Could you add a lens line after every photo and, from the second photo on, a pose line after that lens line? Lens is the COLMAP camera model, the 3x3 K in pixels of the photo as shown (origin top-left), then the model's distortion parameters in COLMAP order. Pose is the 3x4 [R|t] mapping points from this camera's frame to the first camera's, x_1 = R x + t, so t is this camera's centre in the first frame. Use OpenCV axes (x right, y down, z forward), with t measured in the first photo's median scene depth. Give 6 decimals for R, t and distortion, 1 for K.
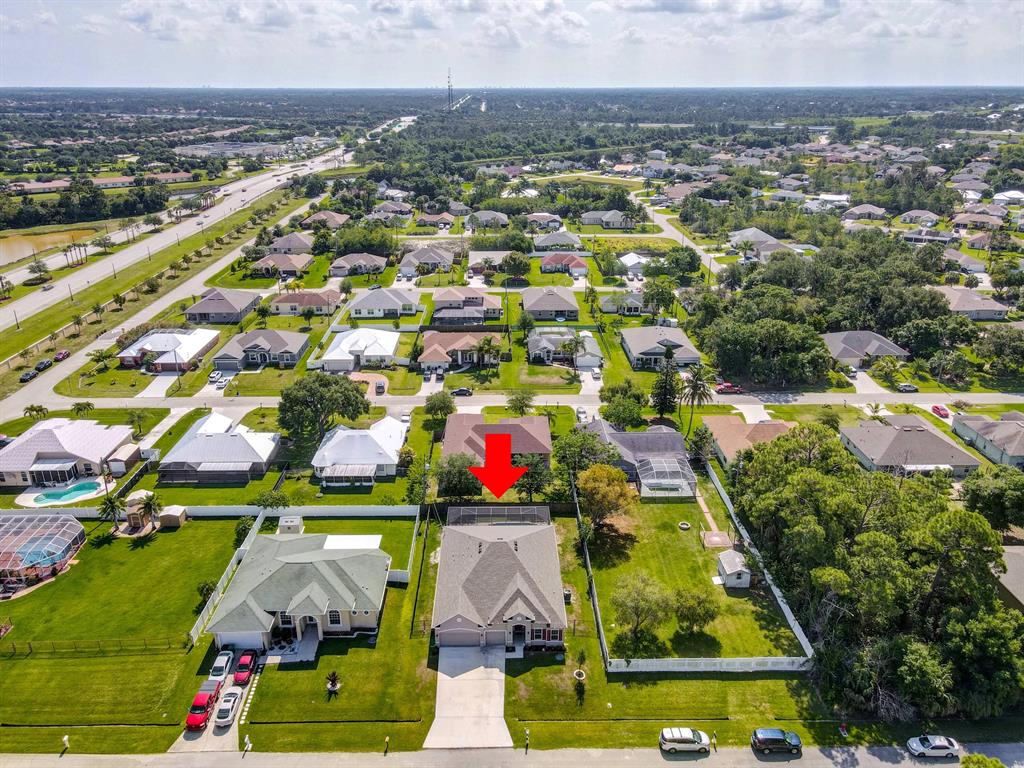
lens RADIAL K [[751.1, 0, 503.1], [0, 751.1, 385.2], [0, 0, 1]] dist [0.005831, 0.016601]
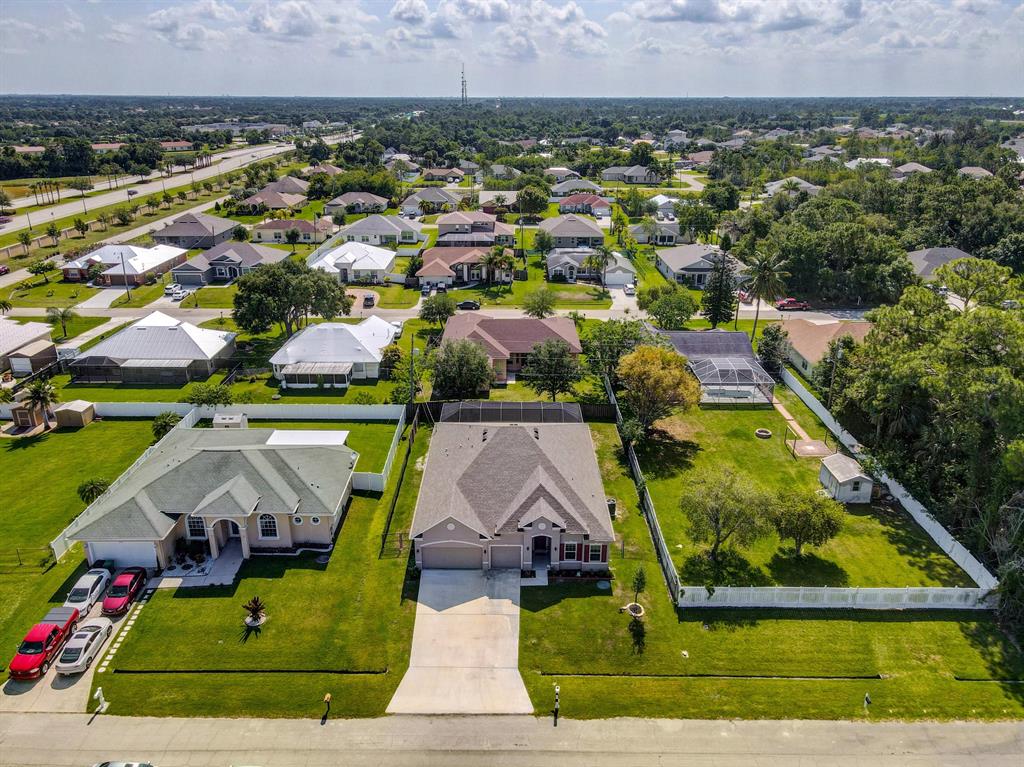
lens RADIAL K [[745.2, 0, 502.5], [0, 745.2, 381.9], [0, 0, 1]] dist [0.013769, 0.001013]
pose [[0.999832, 0.008139, -0.016398, -0.002061], [-0.008357, 0.999876, -0.013321, 0.109925], [0.016288, 0.013456, 0.999777, 0.195189]]
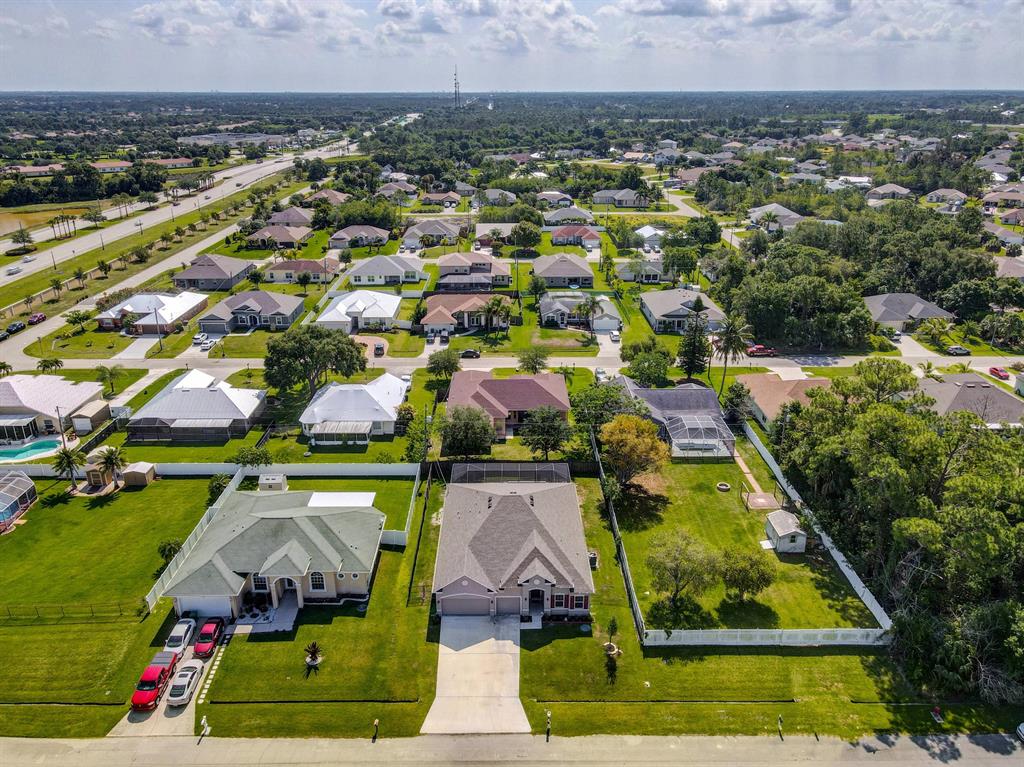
lens RADIAL K [[751.1, 0, 503.1], [0, 751.1, 384.7], [0, 0, 1]] dist [0.005831, 0.016601]
pose [[0.999966, 0.001791, -0.008077, -0.005565], [-0.001839, 0.999981, -0.005956, 0.054938], [0.008067, 0.005971, 0.999950, 0.092672]]
